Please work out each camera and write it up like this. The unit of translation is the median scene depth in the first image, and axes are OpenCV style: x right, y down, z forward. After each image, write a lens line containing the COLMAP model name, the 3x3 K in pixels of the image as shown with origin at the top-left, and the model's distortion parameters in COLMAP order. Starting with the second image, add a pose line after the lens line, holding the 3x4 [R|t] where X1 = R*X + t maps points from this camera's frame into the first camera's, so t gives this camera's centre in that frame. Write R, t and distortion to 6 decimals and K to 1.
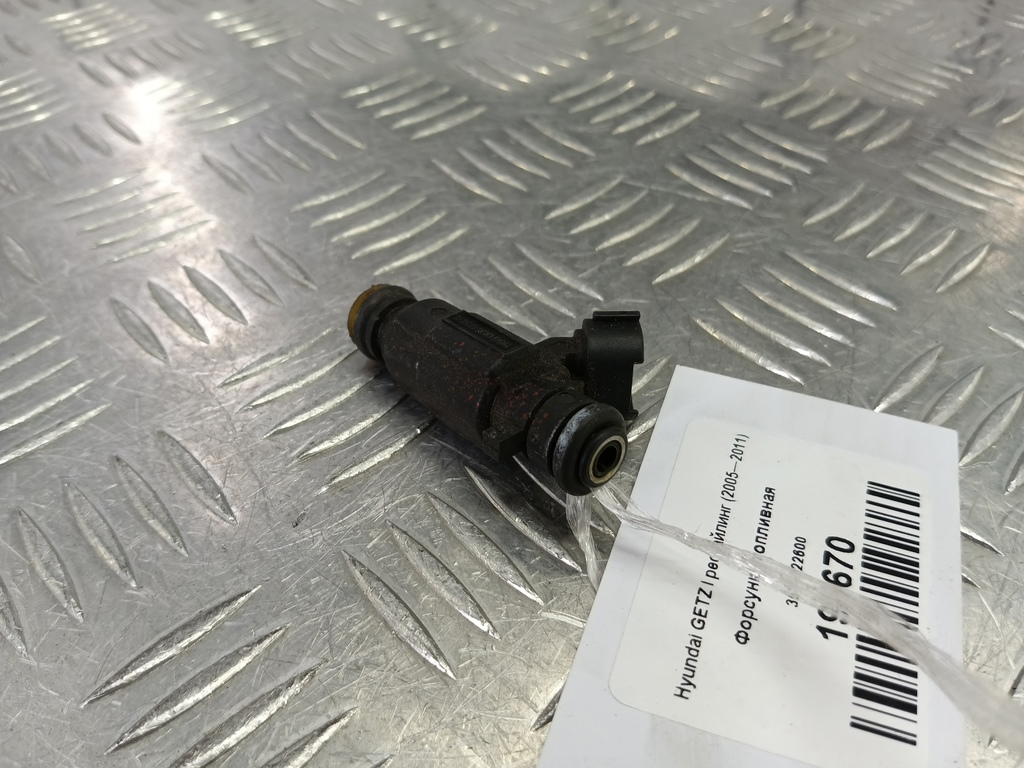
lens RADIAL K [[827.7, 0, 512.0], [0, 827.7, 384.0], [0, 0, 1]] dist [0.109265, -0.266218]
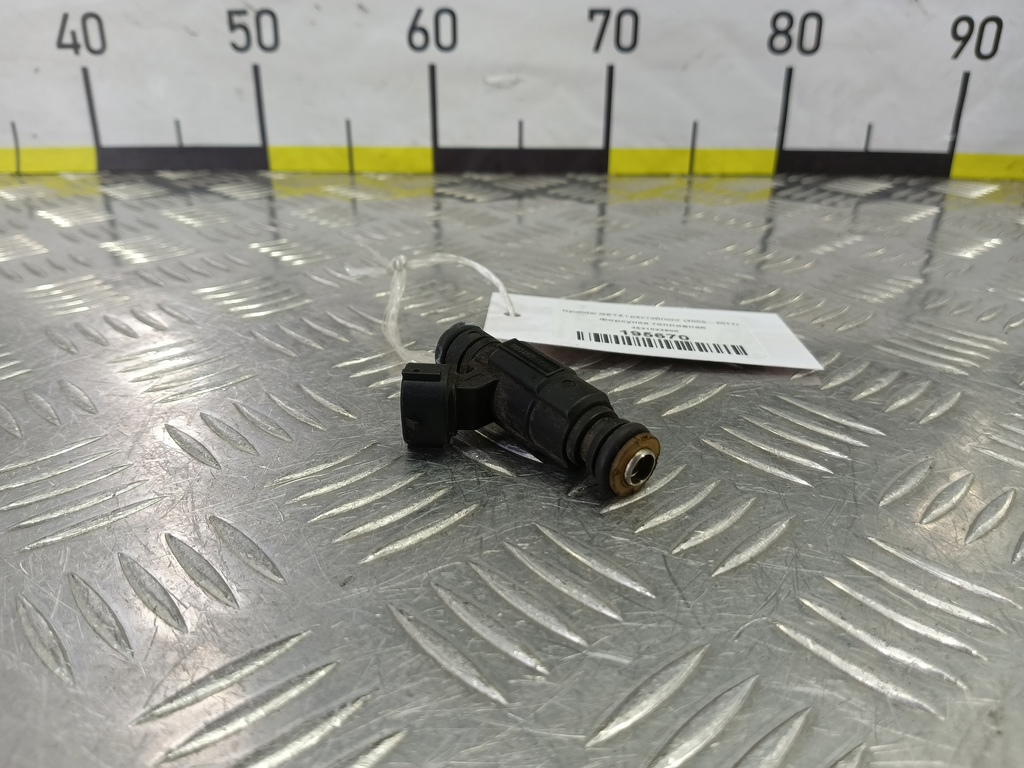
lens RADIAL K [[827.7, 0, 512.0], [0, 827.7, 384.0], [0, 0, 1]] dist [0.109265, -0.266218]
pose [[0.999817, -0.002093, 0.019012, -0.068119], [0.008365, 0.941753, -0.336202, 0.281498], [-0.017201, 0.336300, 0.941598, -0.063474]]
